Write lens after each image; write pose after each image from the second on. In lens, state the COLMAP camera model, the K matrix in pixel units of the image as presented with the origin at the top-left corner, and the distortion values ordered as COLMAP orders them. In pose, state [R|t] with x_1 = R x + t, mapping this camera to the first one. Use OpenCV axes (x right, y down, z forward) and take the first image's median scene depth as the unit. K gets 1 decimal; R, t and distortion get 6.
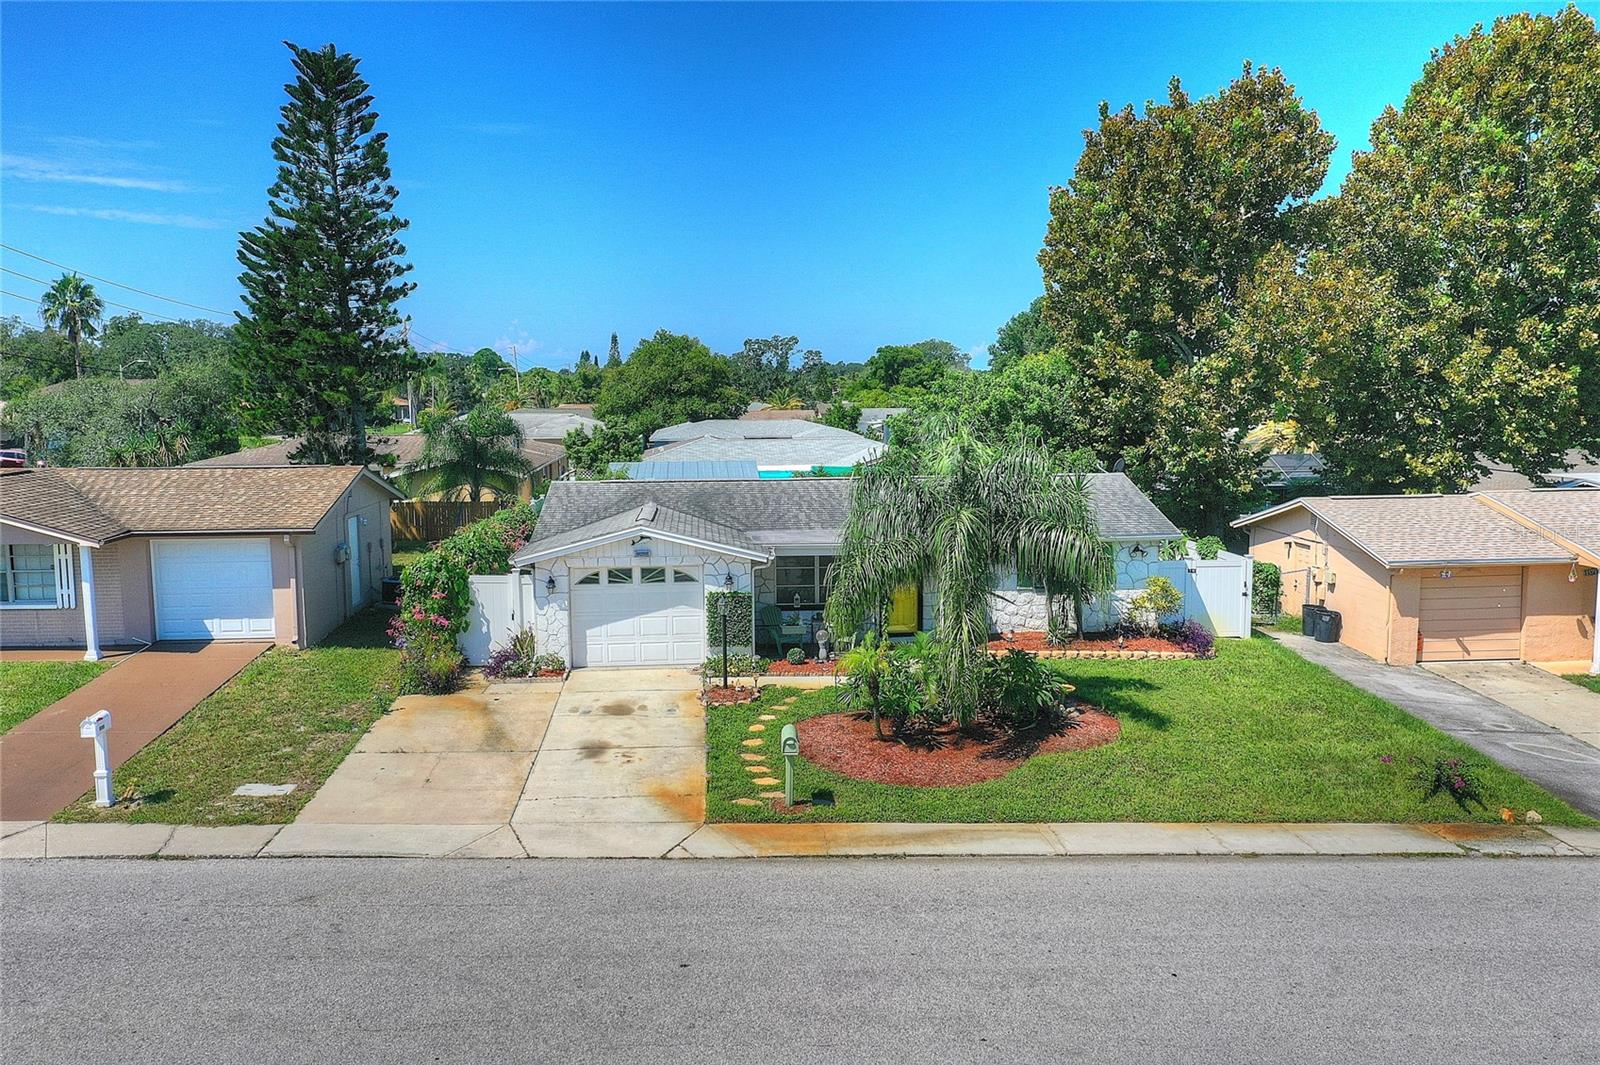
lens RADIAL K [[1275.0, 0, 793.7], [0, 1275.0, 528.6], [0, 0, 1]] dist [0.010412, 0.000109]
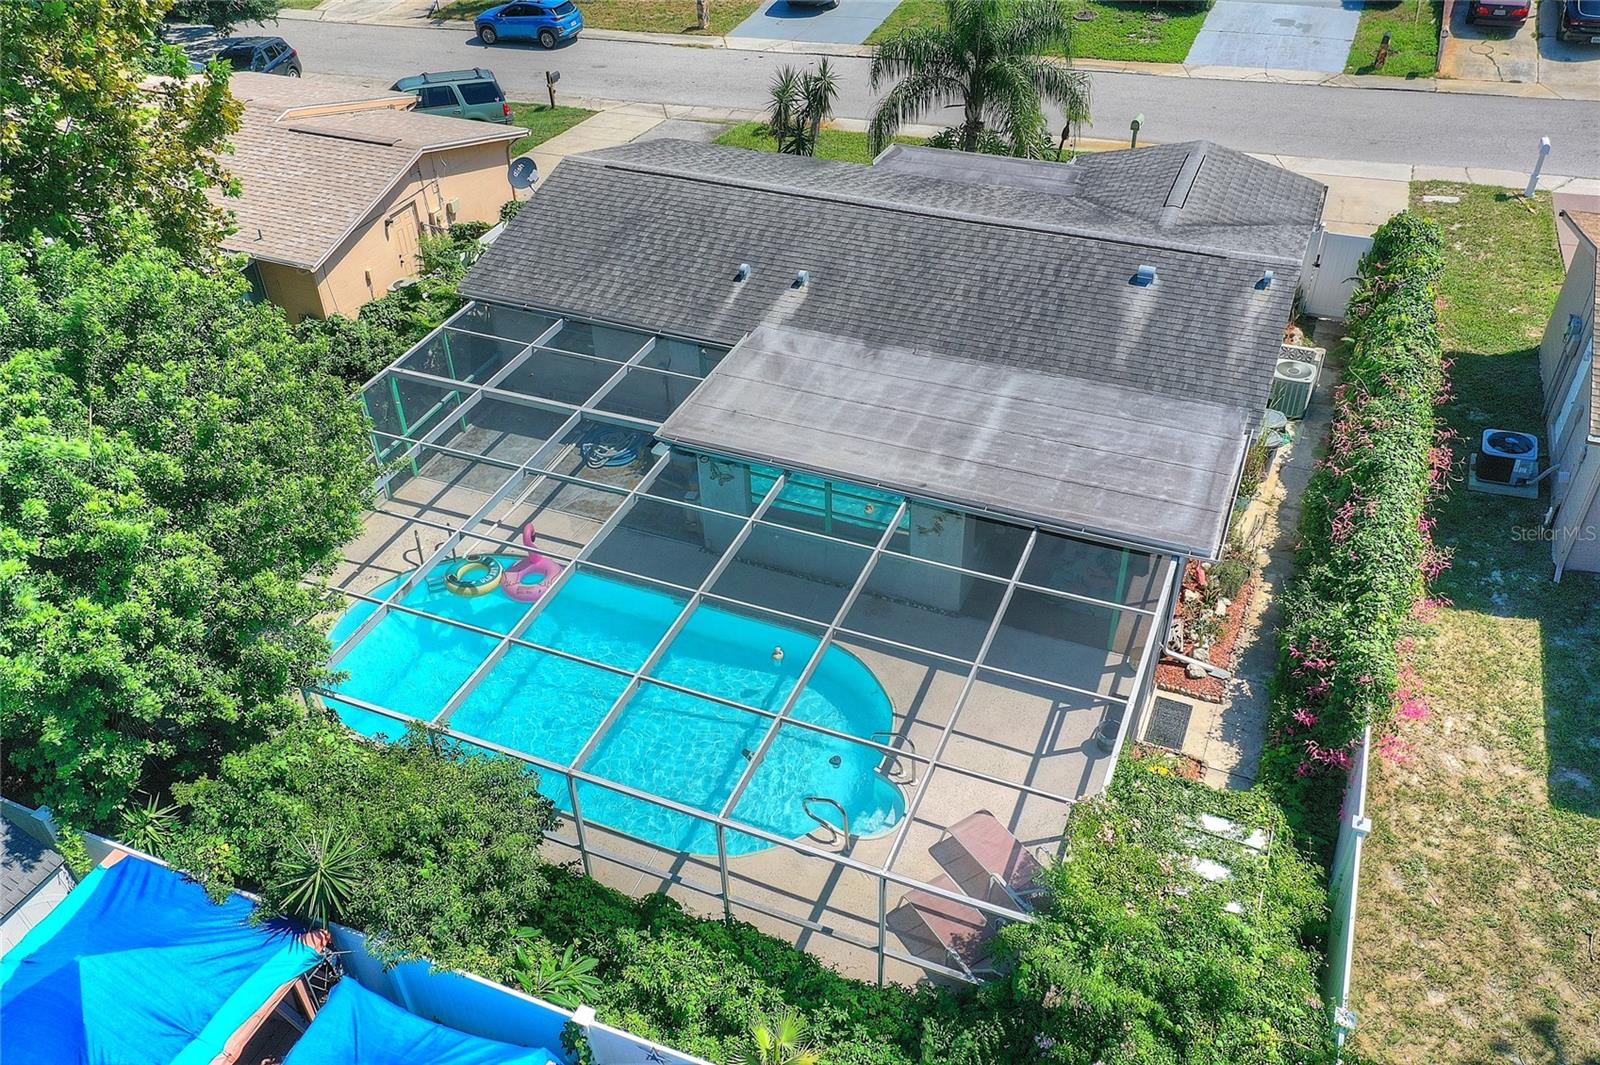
lens RADIAL K [[1275.0, 0, 793.7], [0, 1275.0, 528.6], [0, 0, 1]] dist [0.010412, 0.000109]
pose [[-0.892035, -0.249822, 0.376647, -0.291952], [0.089276, 0.719537, 0.688692, -0.528823], [-0.443061, 0.647963, -0.619549, 1.988523]]
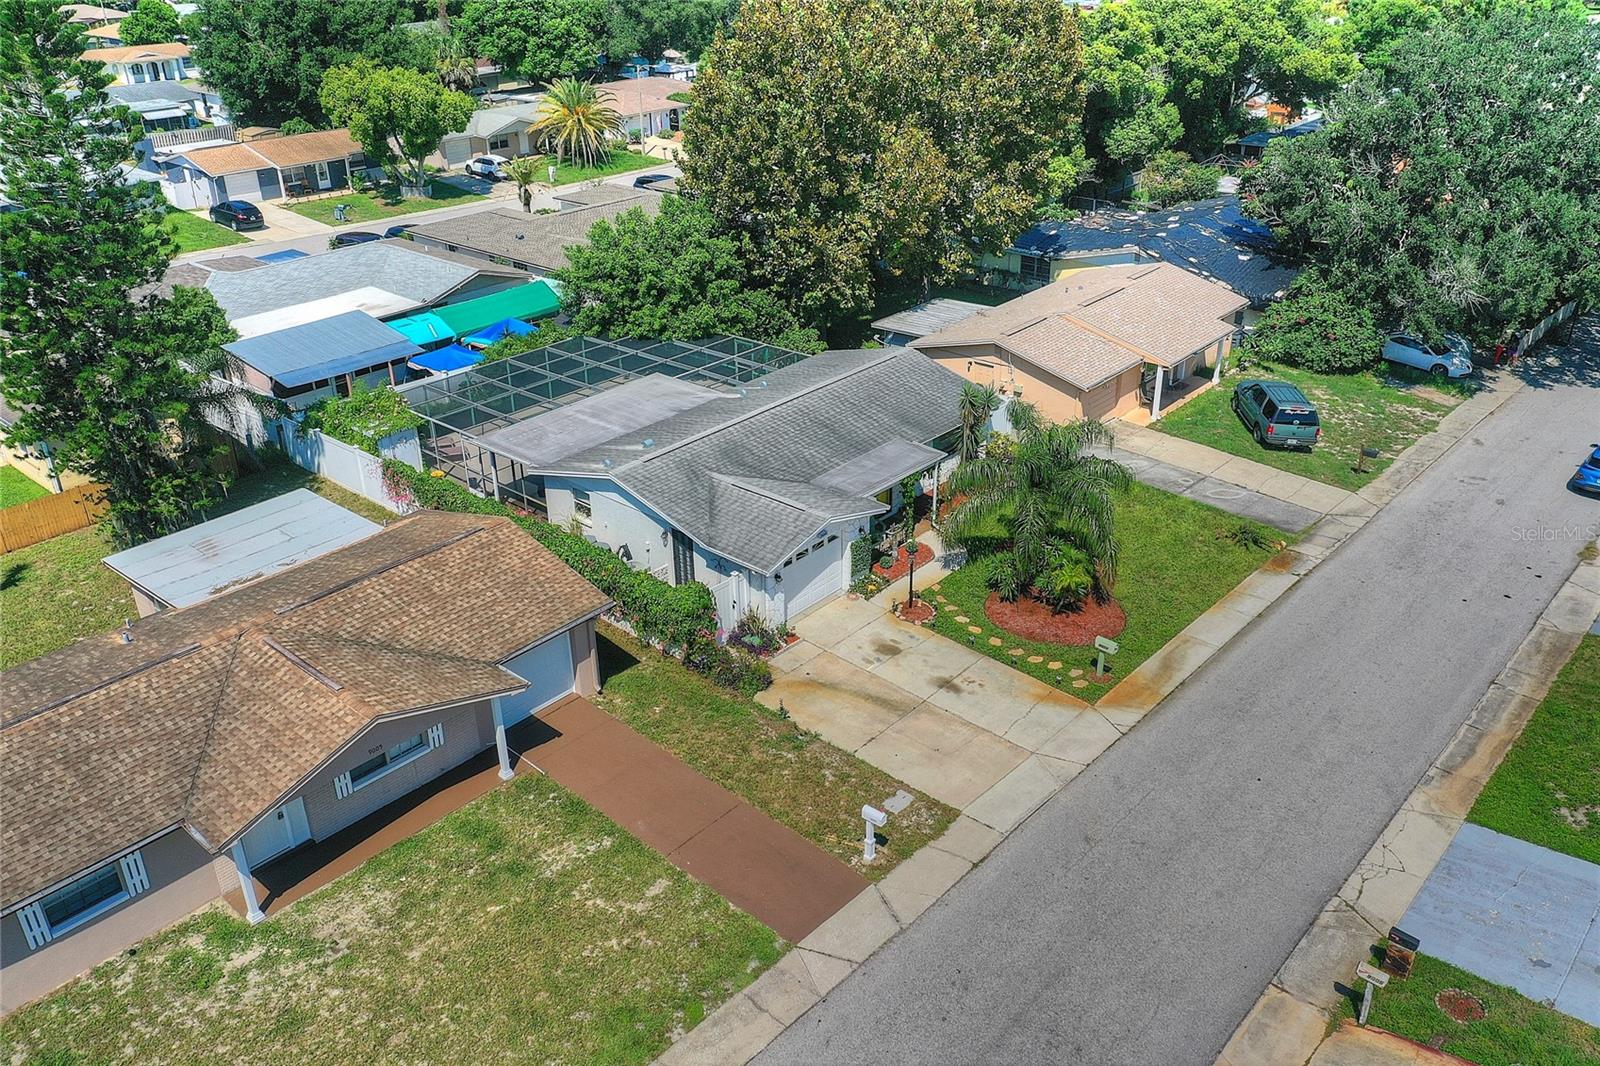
lens RADIAL K [[1270.2, 0, 793.0], [0, 1270.2, 532.4], [0, 0, 1]] dist [0.004634, 0.002363]
pose [[0.713211, -0.322614, 0.622294, -0.989563], [0.094510, 0.923940, 0.370677, -0.491365], [-0.694549, -0.205558, 0.689455, 0.078949]]
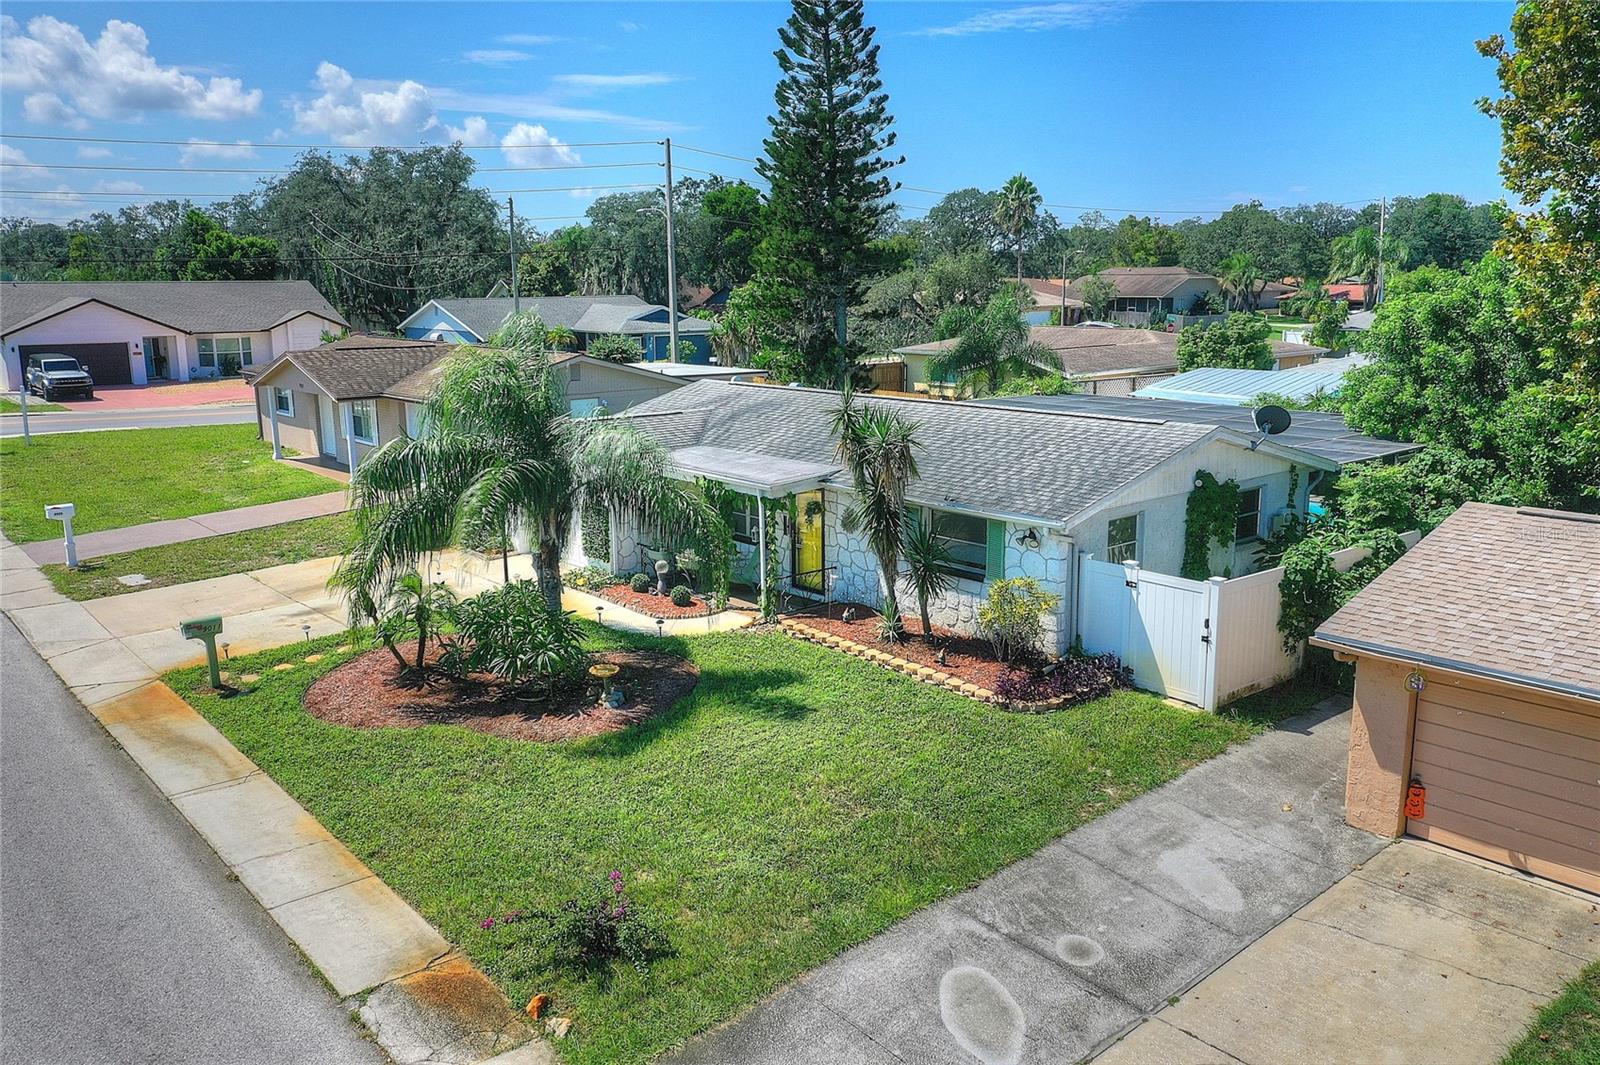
lens RADIAL K [[1275.0, 0, 793.7], [0, 1275.0, 528.6], [0, 0, 1]] dist [0.010412, 0.000109]
pose [[0.598156, 0.163808, -0.784459, 0.808094], [-0.090285, 0.986429, 0.137140, -0.077273], [0.796278, -0.011206, 0.604827, 0.538902]]
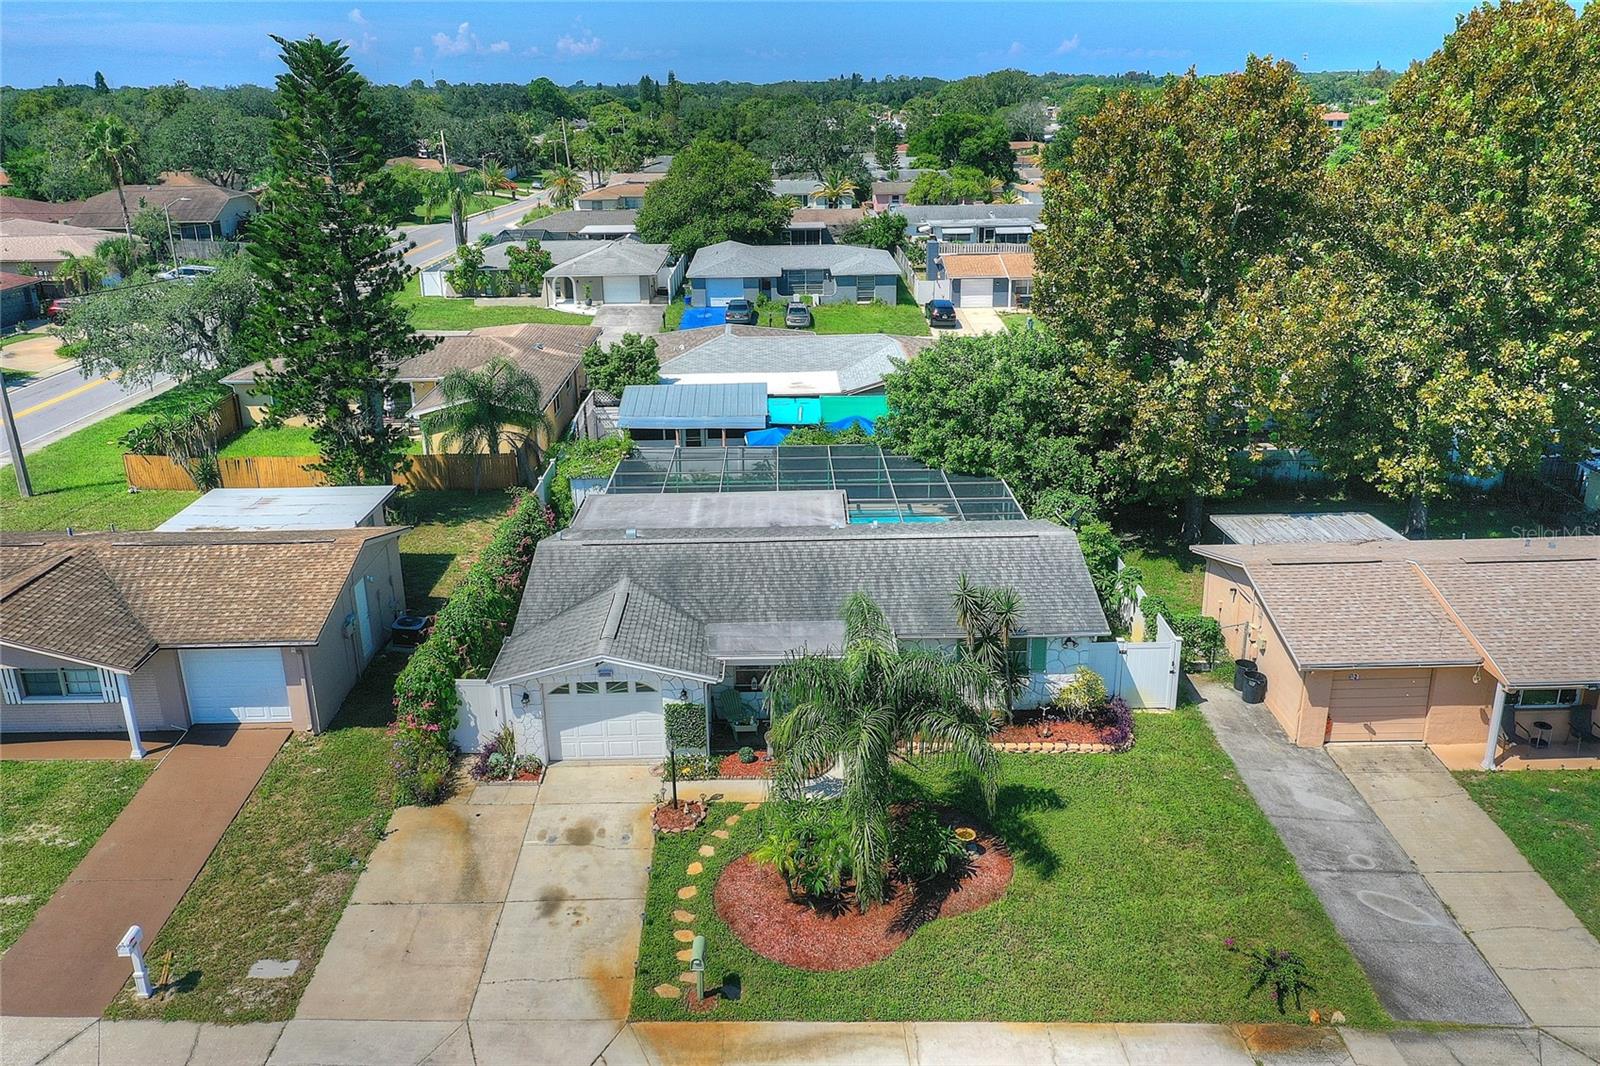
lens RADIAL K [[1275.0, 0, 793.7], [0, 1275.0, 529.1], [0, 0, 1]] dist [0.010412, 0.000109]
pose [[0.998377, 0.011348, -0.055806, 0.106271], [0.001142, 0.975757, 0.218853, -0.346620], [0.056937, -0.218562, 0.974161, -0.049337]]
